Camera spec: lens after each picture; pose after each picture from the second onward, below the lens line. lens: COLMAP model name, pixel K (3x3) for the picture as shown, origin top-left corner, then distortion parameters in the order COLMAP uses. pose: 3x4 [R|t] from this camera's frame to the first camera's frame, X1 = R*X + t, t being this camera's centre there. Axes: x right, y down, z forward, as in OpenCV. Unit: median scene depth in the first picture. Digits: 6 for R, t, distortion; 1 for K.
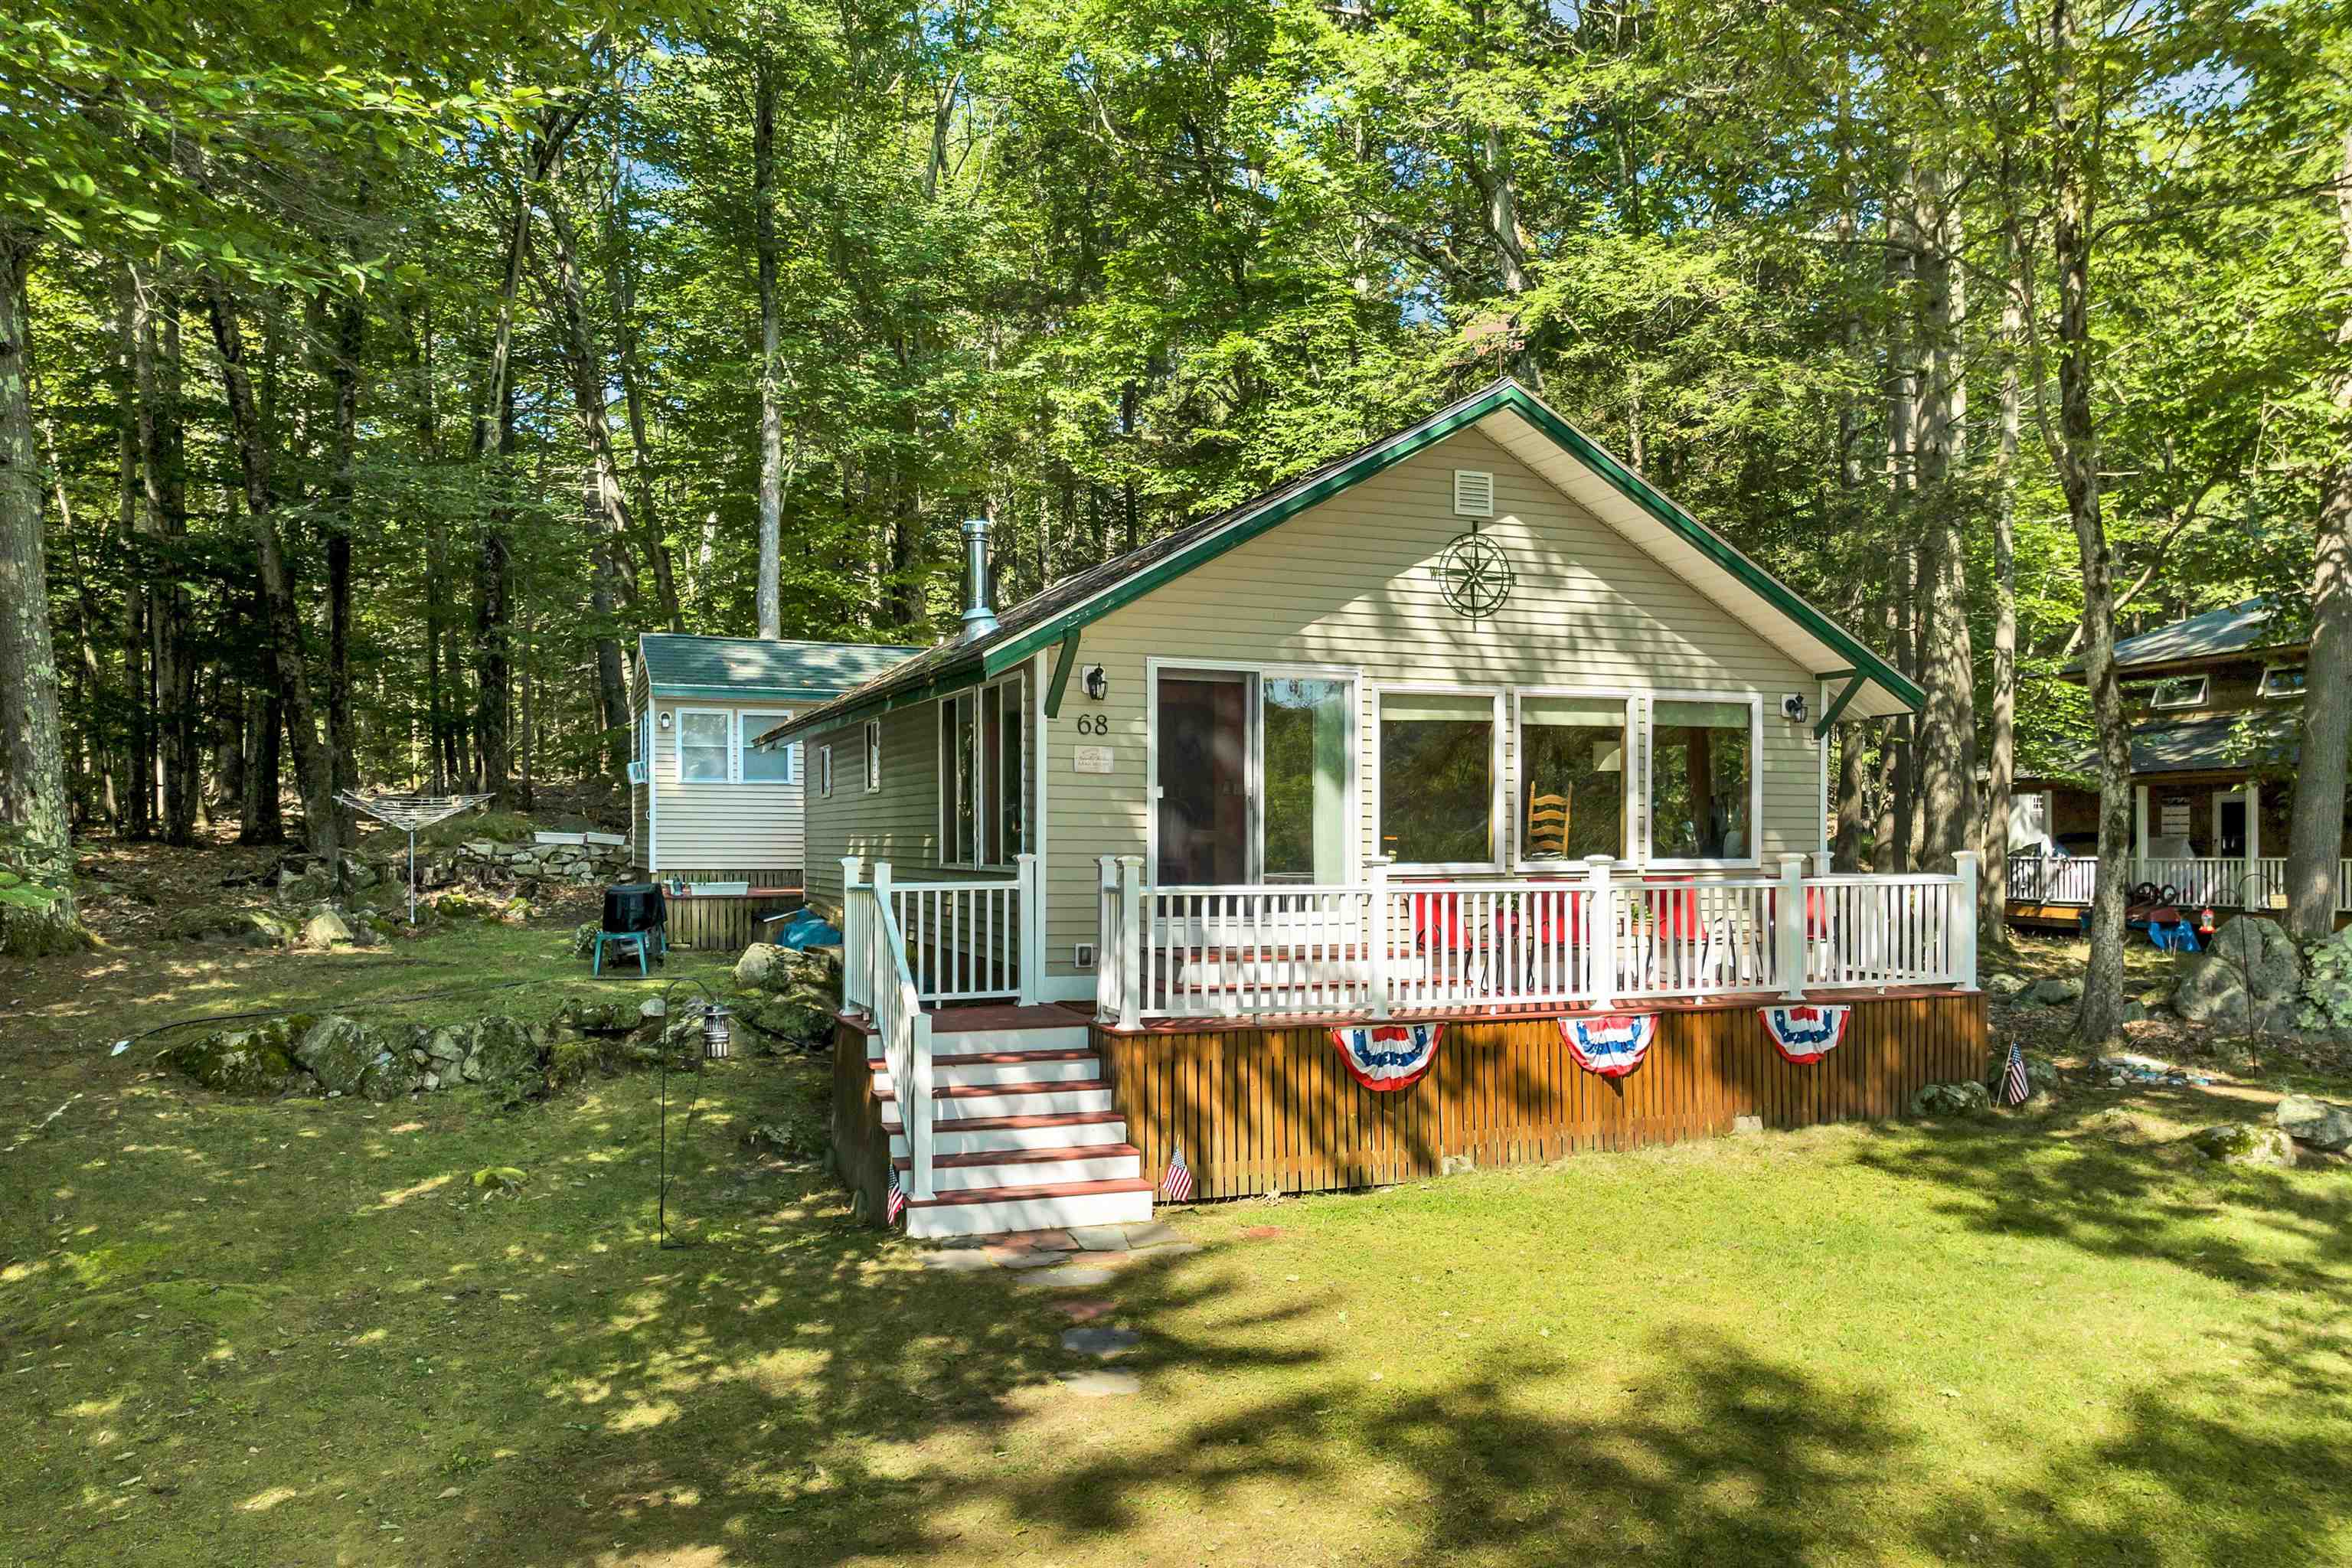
lens RADIAL K [[1726.7, 0, 1177.5], [0, 1726.7, 804.8], [0, 0, 1]] dist [-0.037111, 0.001230]
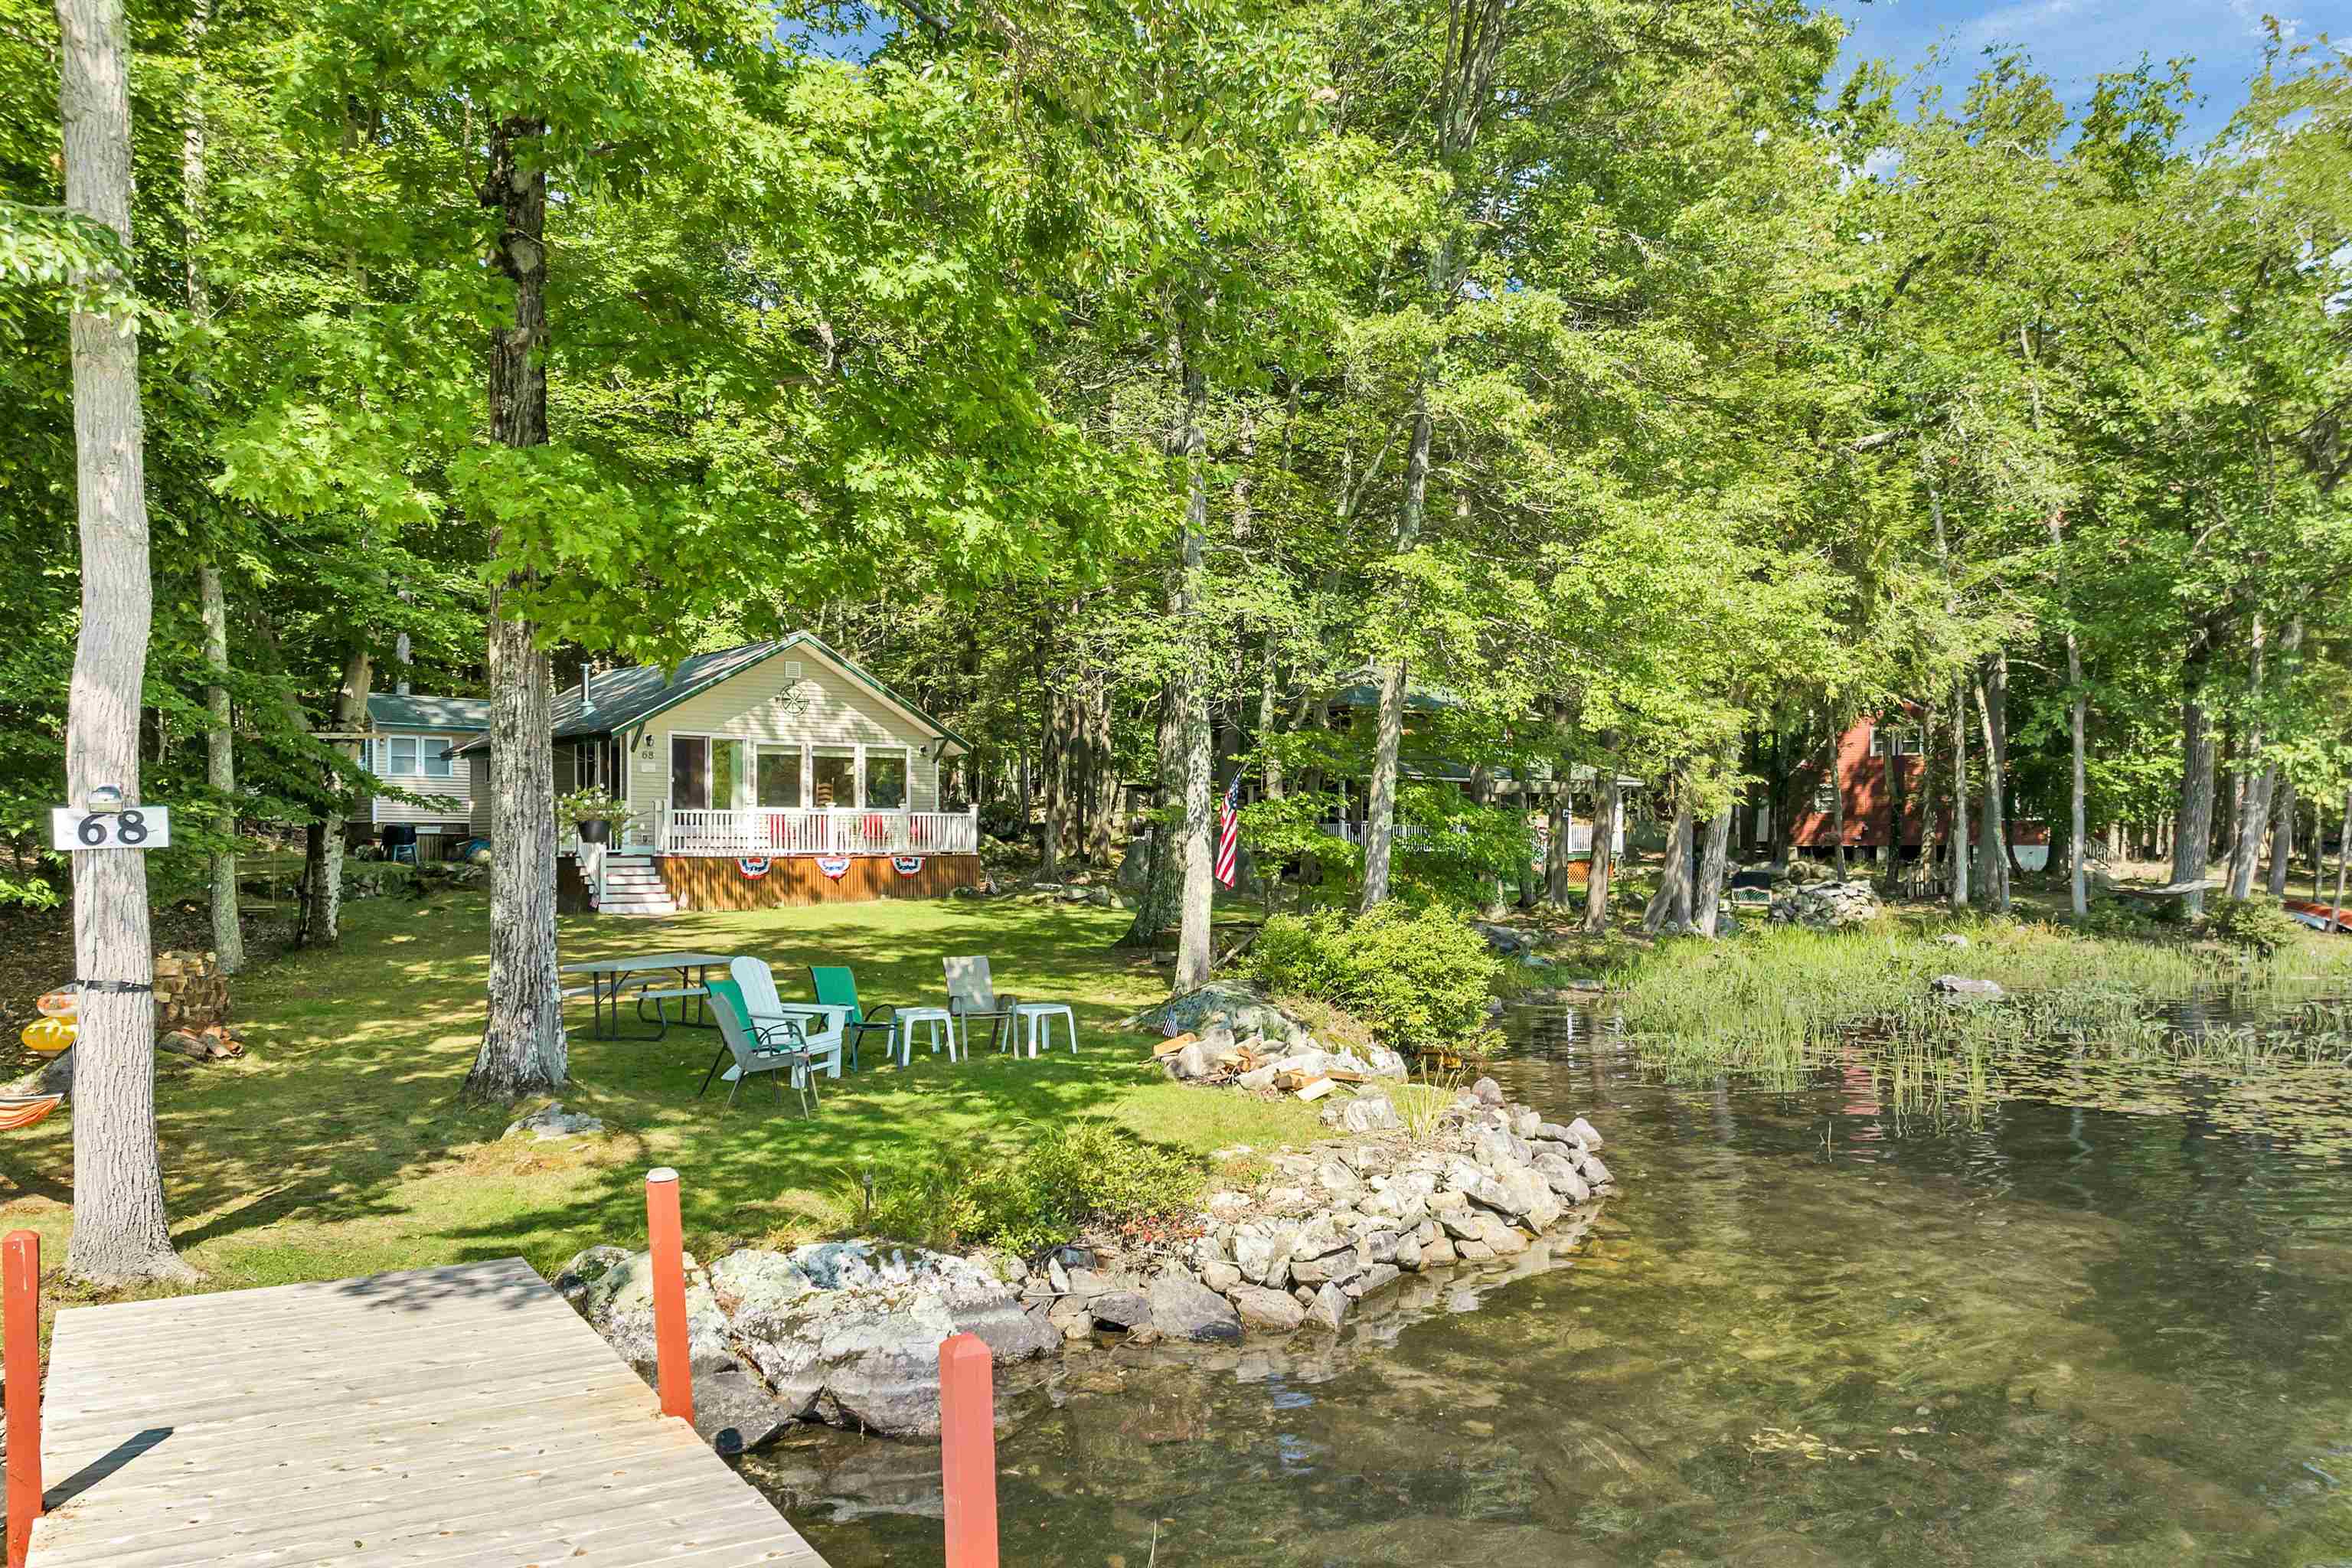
lens RADIAL K [[1726.7, 0, 1193.7], [0, 1726.7, 830.5], [0, 0, 1]] dist [-0.037111, 0.001230]
pose [[0.950014, 0.004359, 0.312176, -0.071789], [-0.007544, 0.999931, 0.008993, 0.039332], [-0.312115, -0.010899, 0.949982, -1.718313]]
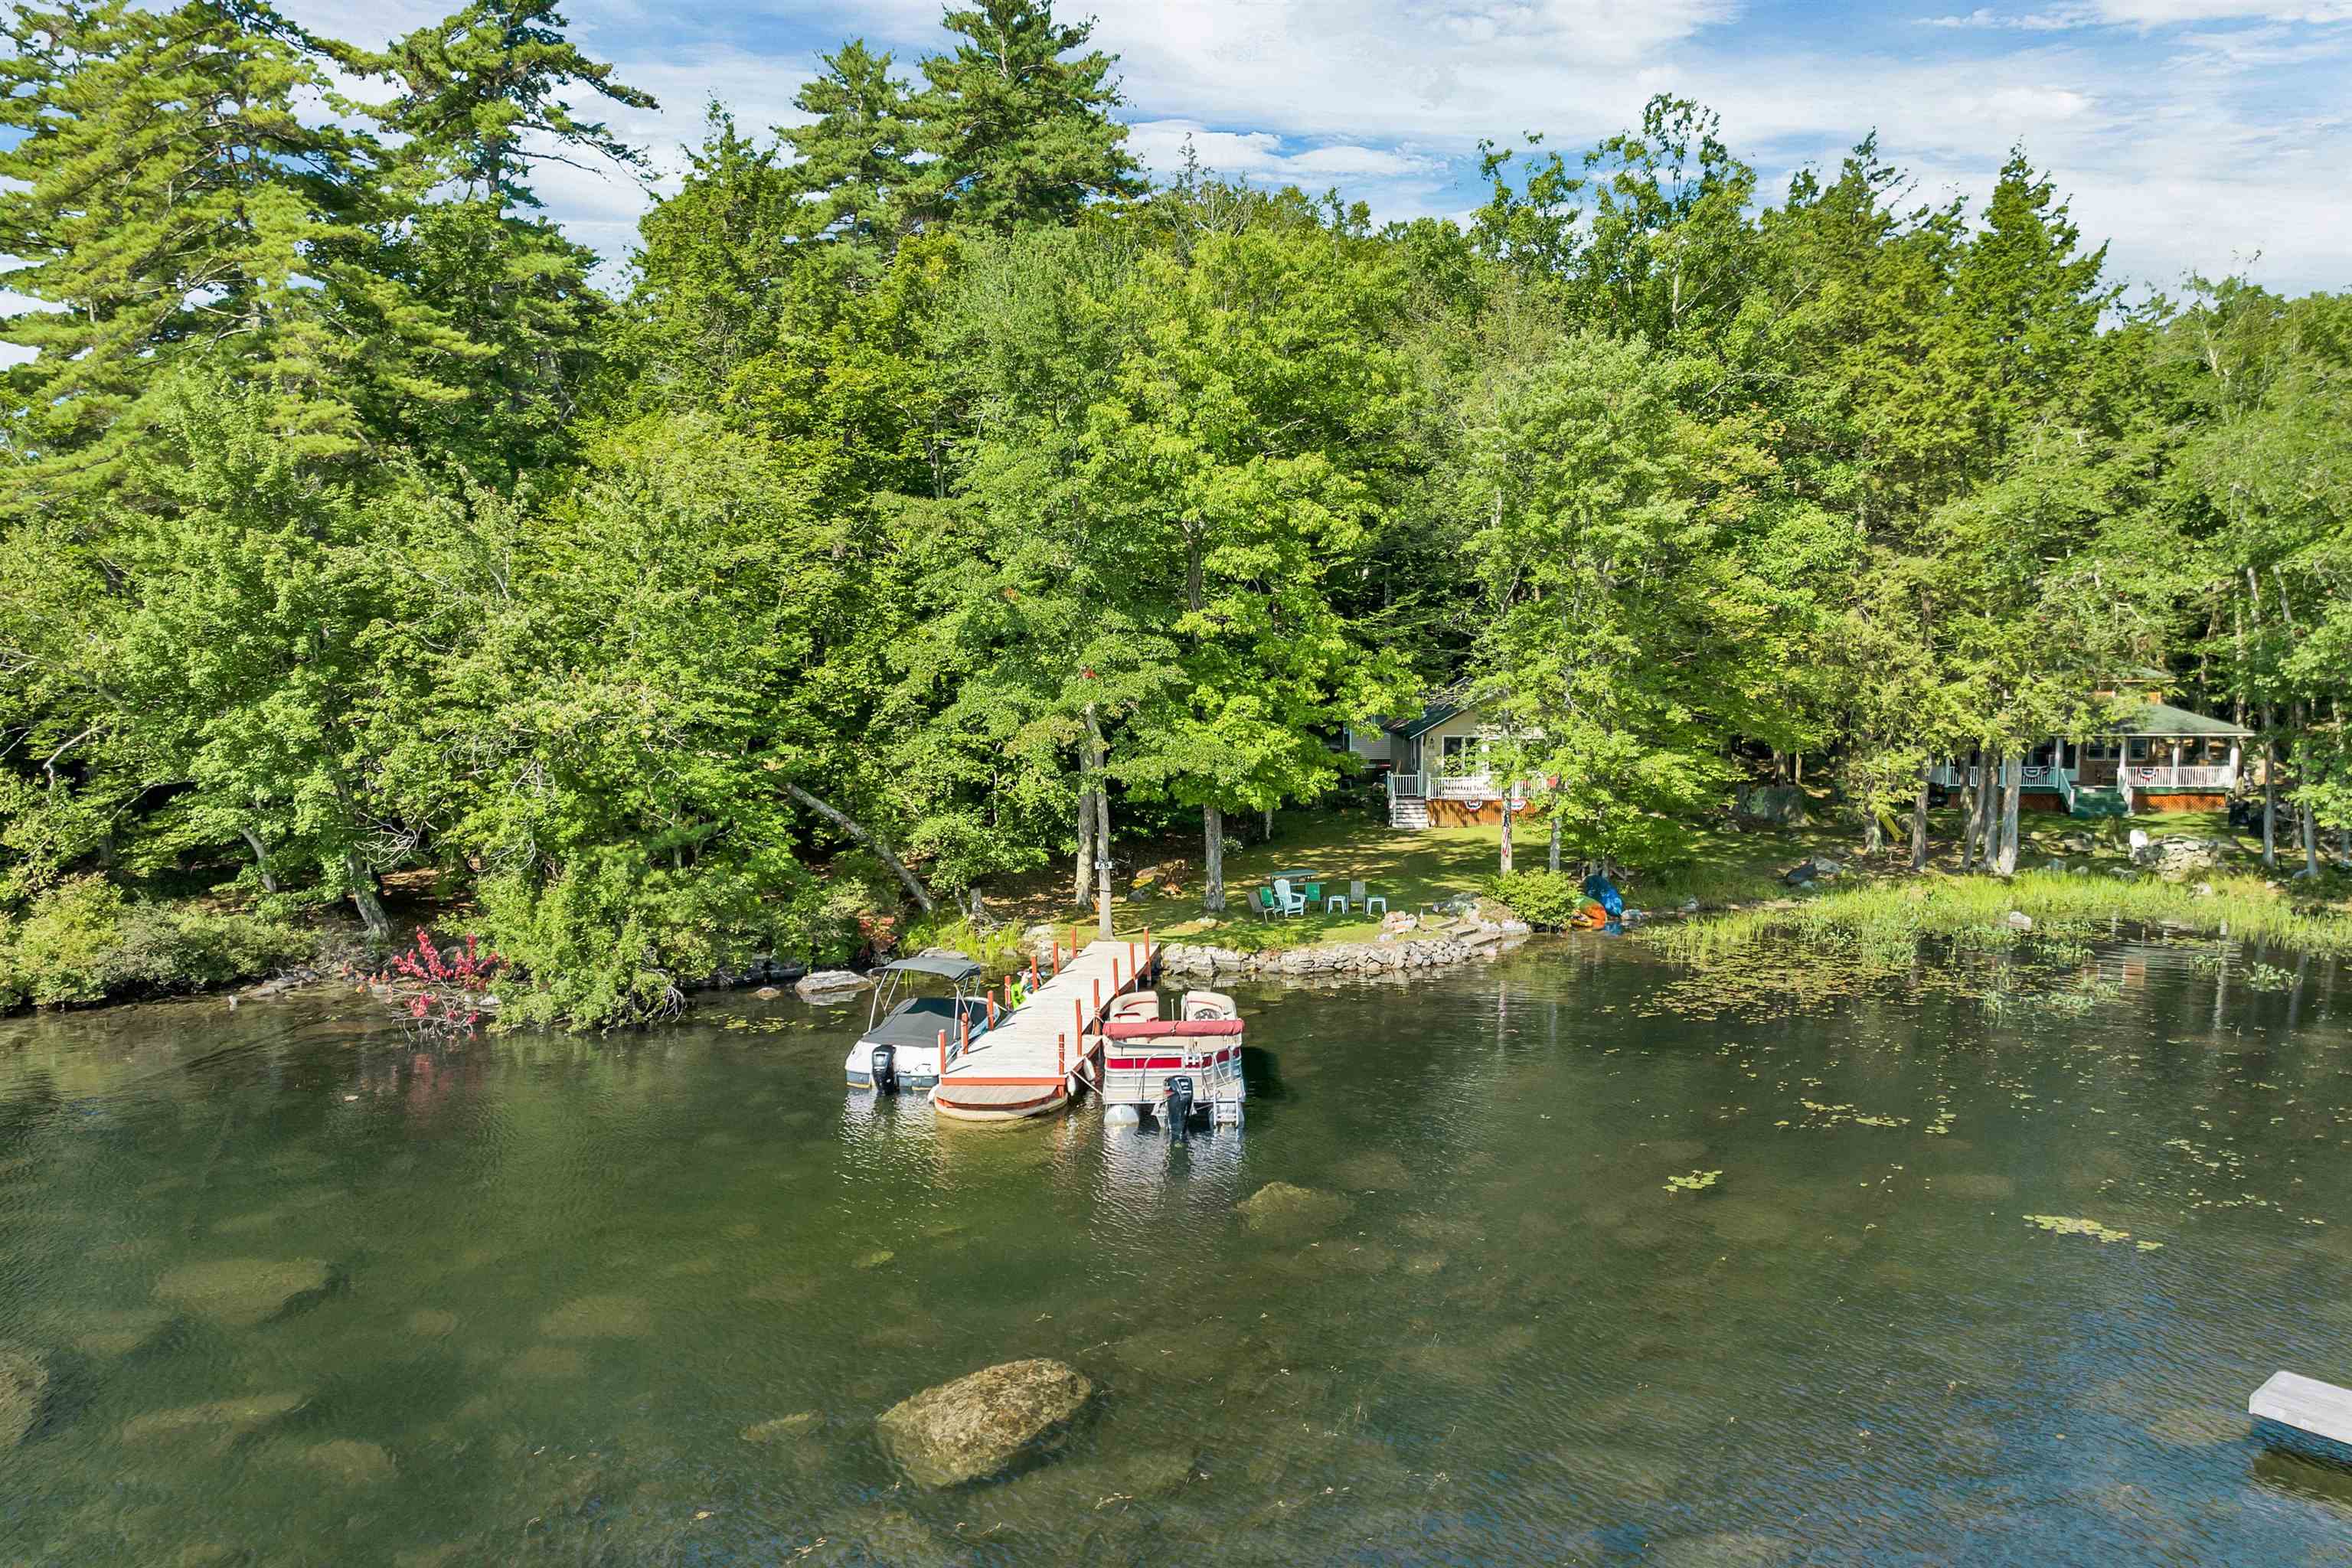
lens RADIAL K [[1726.7, 0, 1180.6], [0, 1726.7, 843.0], [0, 0, 1]] dist [-0.037111, 0.001230]
pose [[0.931850, 0.036165, -0.361038, 1.122407], [0.011873, 0.991448, 0.129957, -0.432878], [0.362650, -0.125387, 0.923452, -4.134576]]
